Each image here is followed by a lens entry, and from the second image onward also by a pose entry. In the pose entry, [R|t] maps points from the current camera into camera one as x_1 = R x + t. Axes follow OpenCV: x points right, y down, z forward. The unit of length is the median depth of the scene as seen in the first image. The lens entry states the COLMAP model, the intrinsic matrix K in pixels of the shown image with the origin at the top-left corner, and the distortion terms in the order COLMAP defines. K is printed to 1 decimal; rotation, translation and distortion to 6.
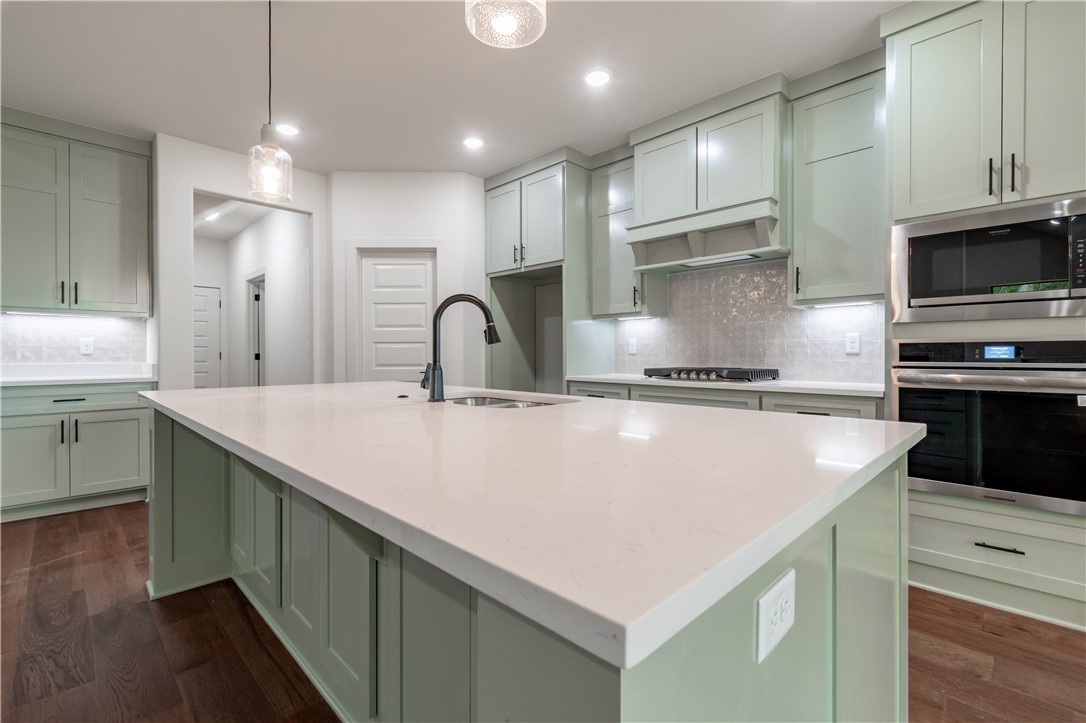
lens RADIAL K [[488.1, 0, 535.4], [0, 488.1, 359.5], [0, 0, 1]] dist [0.005171, 0.000673]
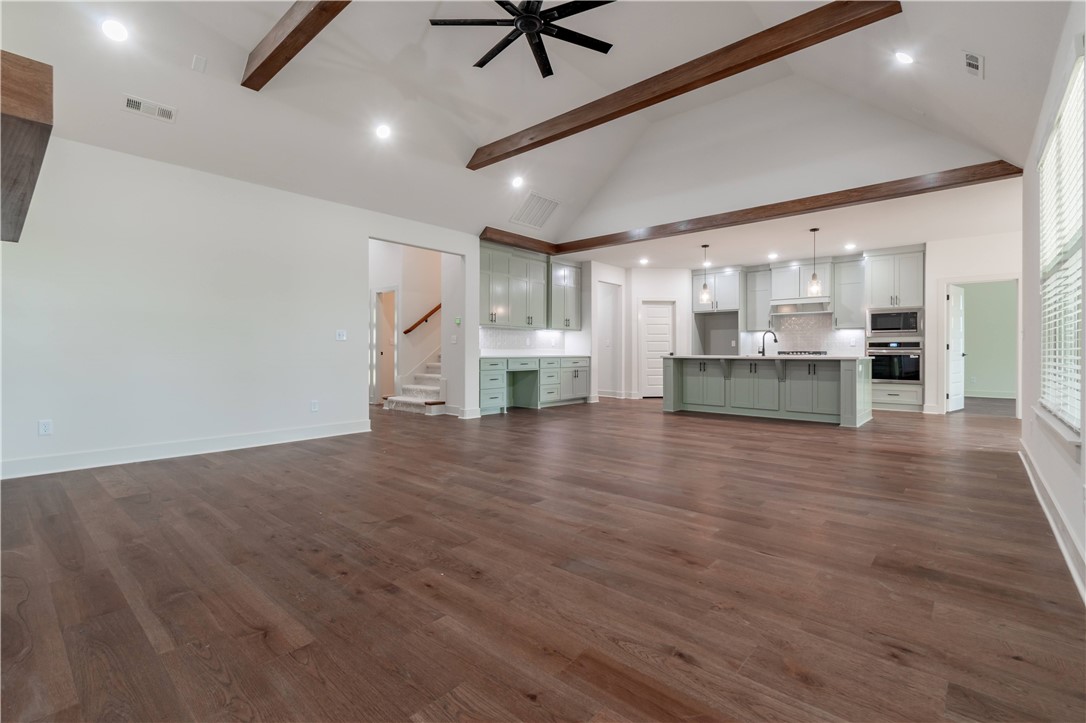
lens RADIAL K [[488.1, 0, 535.7], [0, 488.1, 356.5], [0, 0, 1]] dist [0.005171, 0.000673]
pose [[0.998345, 0.000637, 0.057504, -1.365978], [-0.000640, 1.000000, 0.000040, 0.050749], [-0.057504, -0.000076, 0.998345, -1.755279]]
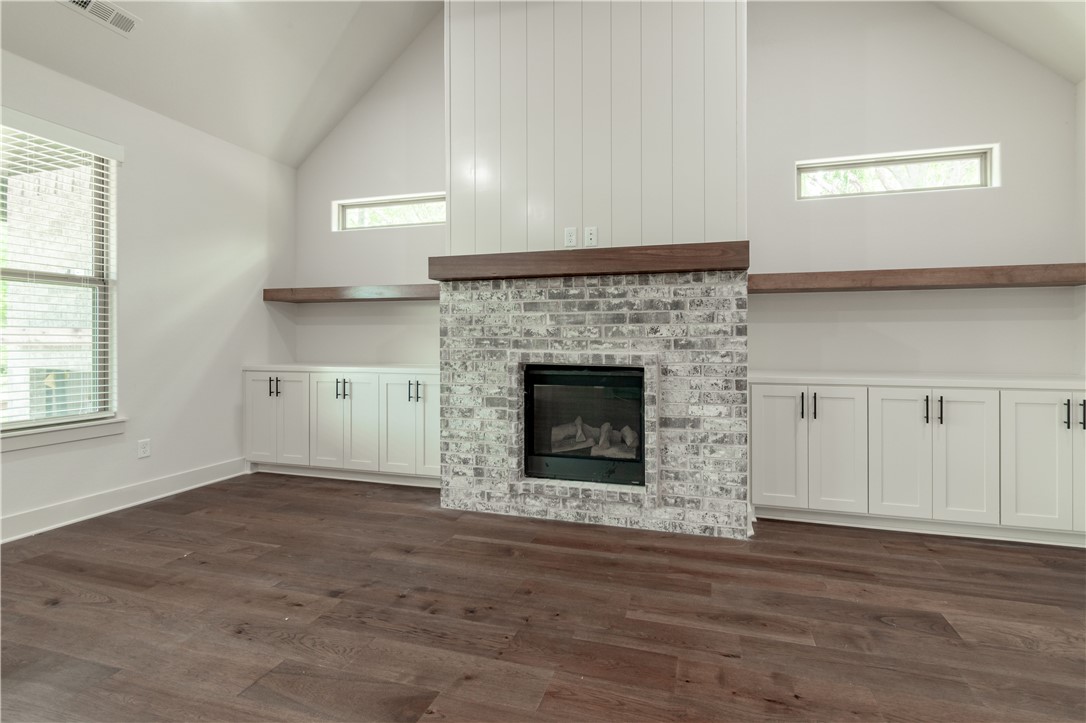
lens RADIAL K [[488.1, 0, 570.5], [0, 488.1, 343.9], [0, 0, 1]] dist [0.005171, 0.000673]
pose [[-0.864450, -0.001946, -0.502715, -1.450127], [-0.008463, 0.999907, 0.010682, -0.001996], [0.502647, 0.013489, -0.864386, -0.419191]]
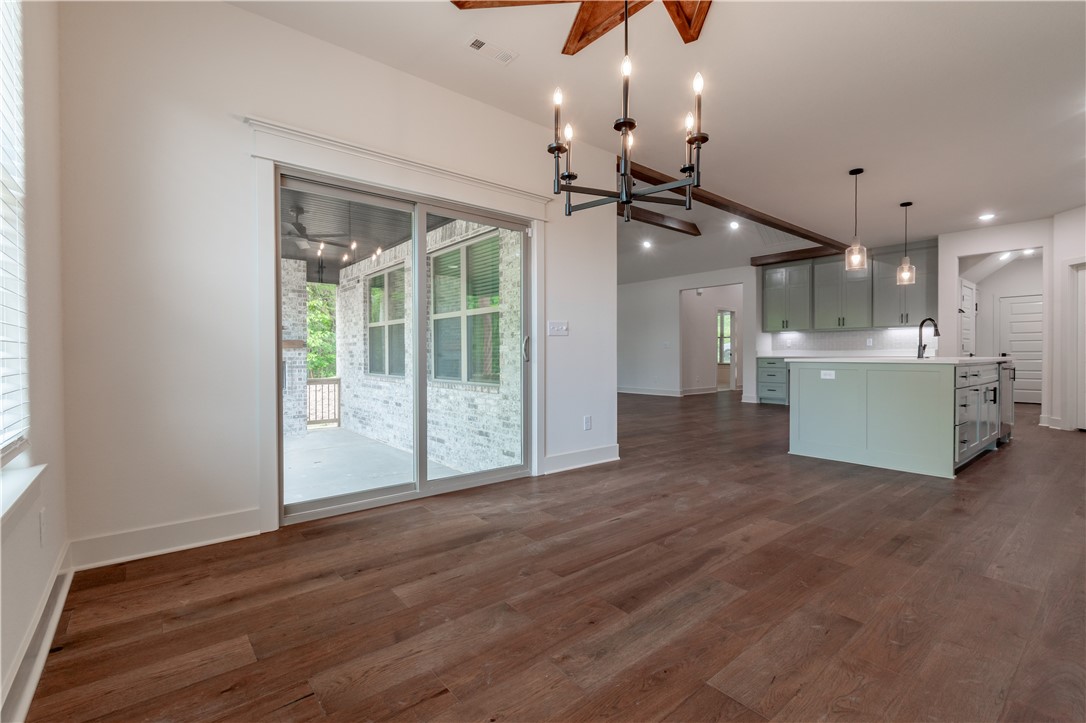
lens RADIAL K [[488.1, 0, 564.0], [0, 488.1, 359.9], [0, 0, 1]] dist [0.005171, 0.000673]
pose [[-0.061640, 0.010228, -0.998046, 1.516337], [-0.006408, 0.999923, 0.010643, 0.046809], [0.998078, 0.007051, -0.061570, -0.468645]]
